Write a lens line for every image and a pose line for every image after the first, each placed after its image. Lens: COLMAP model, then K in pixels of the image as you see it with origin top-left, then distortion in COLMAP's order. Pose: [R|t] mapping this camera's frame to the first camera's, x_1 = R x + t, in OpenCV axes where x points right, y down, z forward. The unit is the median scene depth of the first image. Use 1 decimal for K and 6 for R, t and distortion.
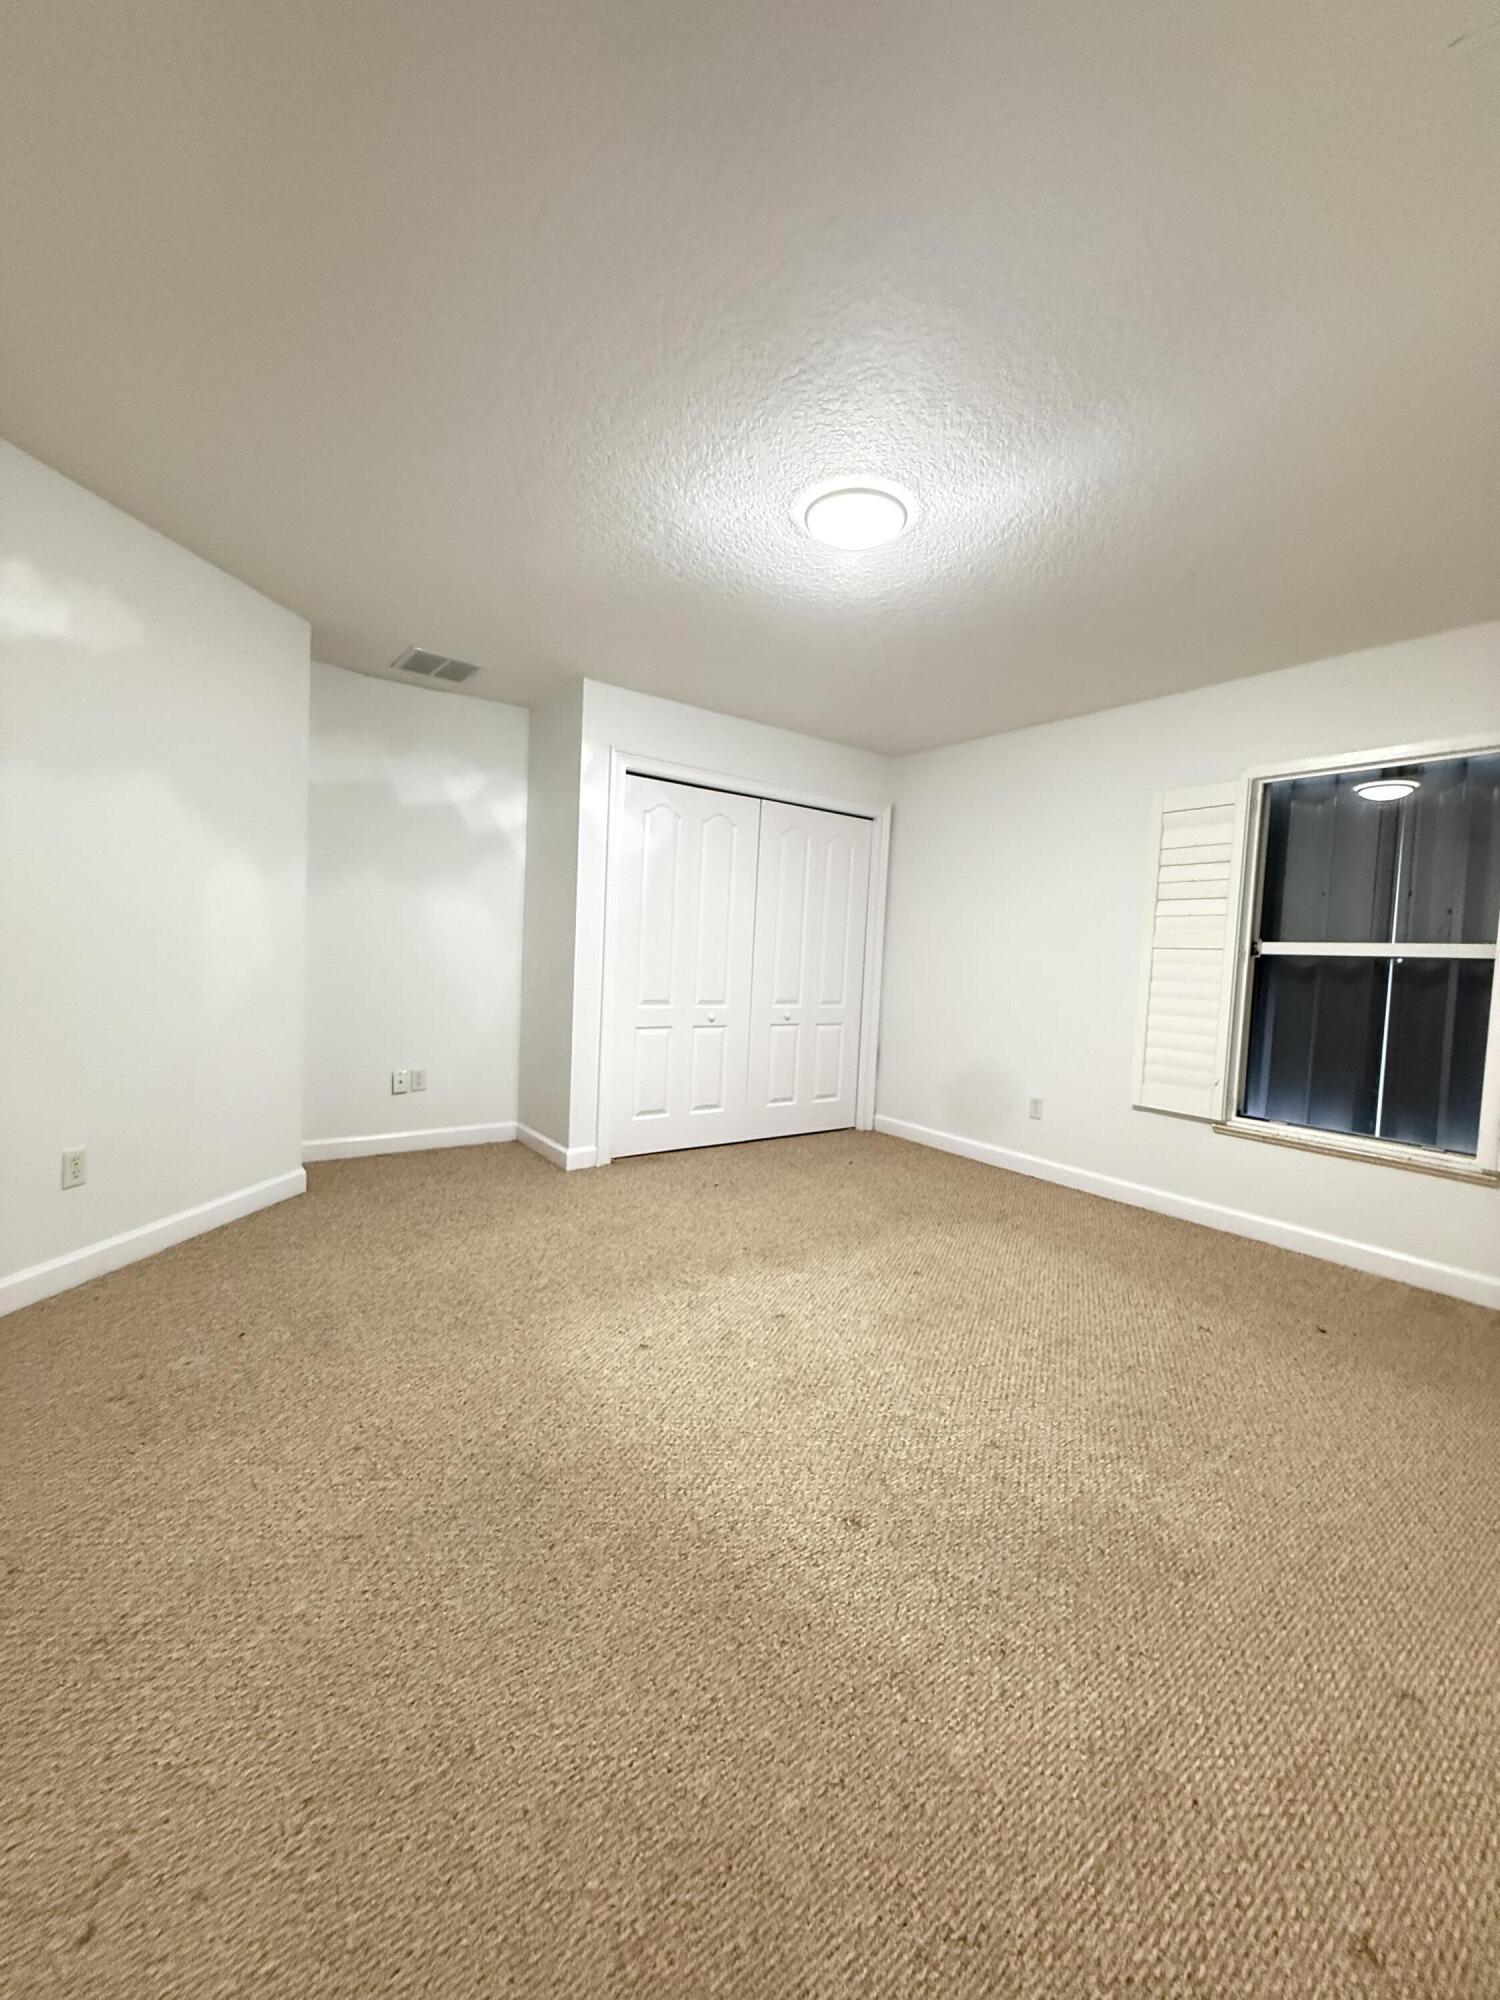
lens RADIAL K [[799.8, 0, 755.2], [0, 799.8, 1000.0], [0, 0, 1]] dist [-0.001866, -0.000139]
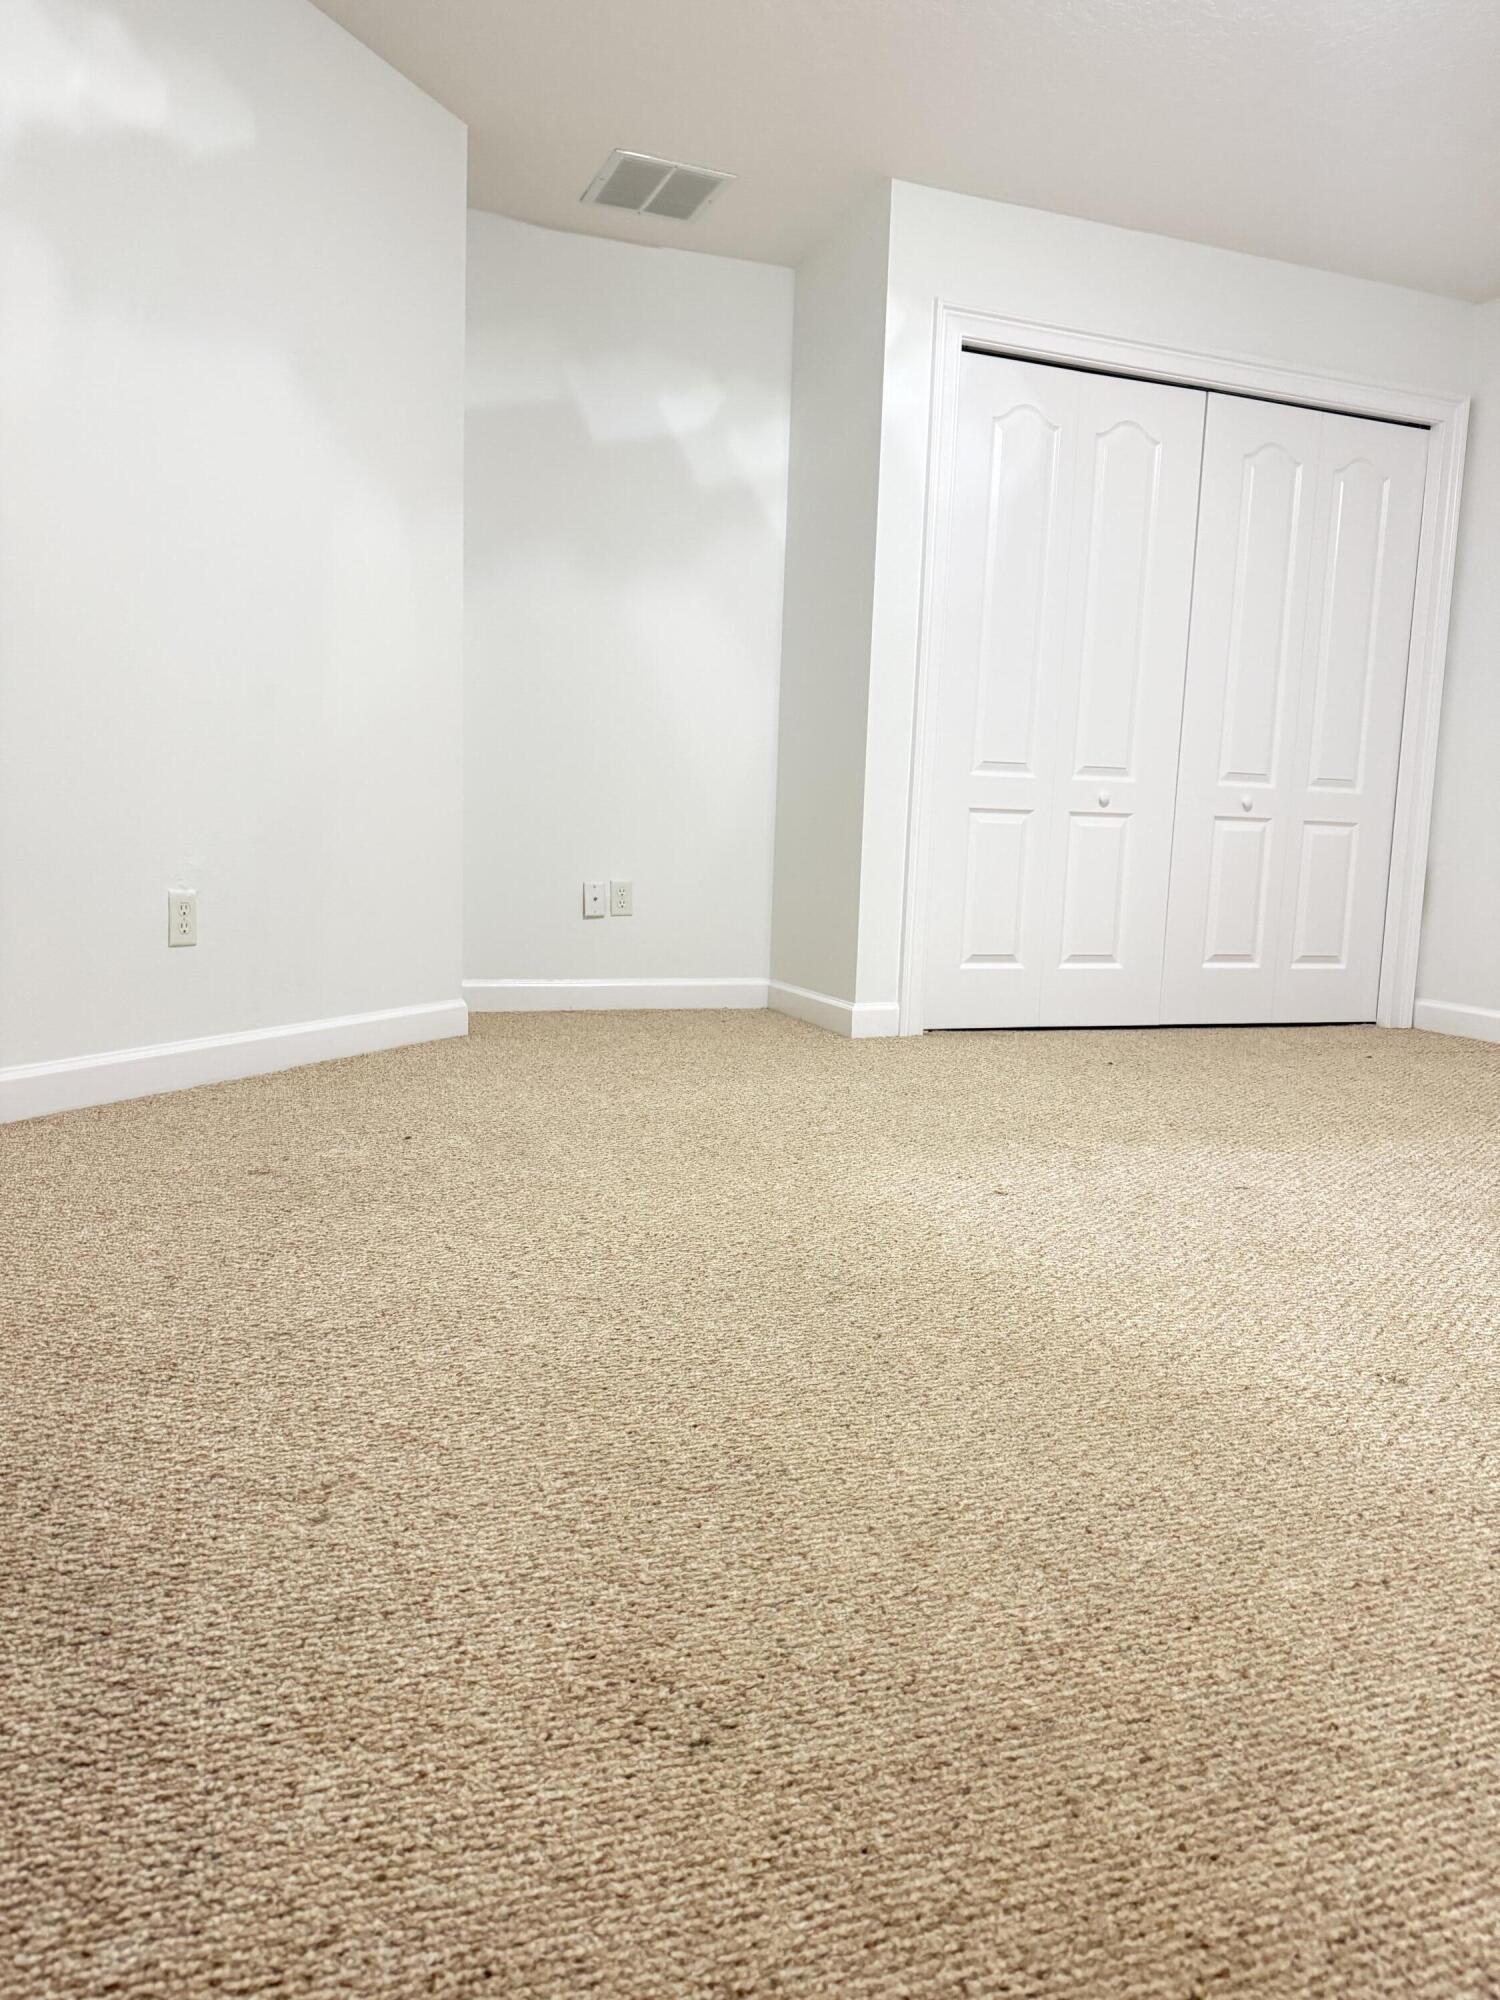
lens RADIAL K [[1391.1, 0, 751.9], [0, 1391.1, 988.4], [0, 0, 1]] dist [0.149572, -0.267014]
pose [[0.959841, 0.022521, -0.279639, -0.014364], [-0.006374, 0.998266, 0.058519, 0.114291], [0.280472, -0.054386, 0.958320, -0.031199]]
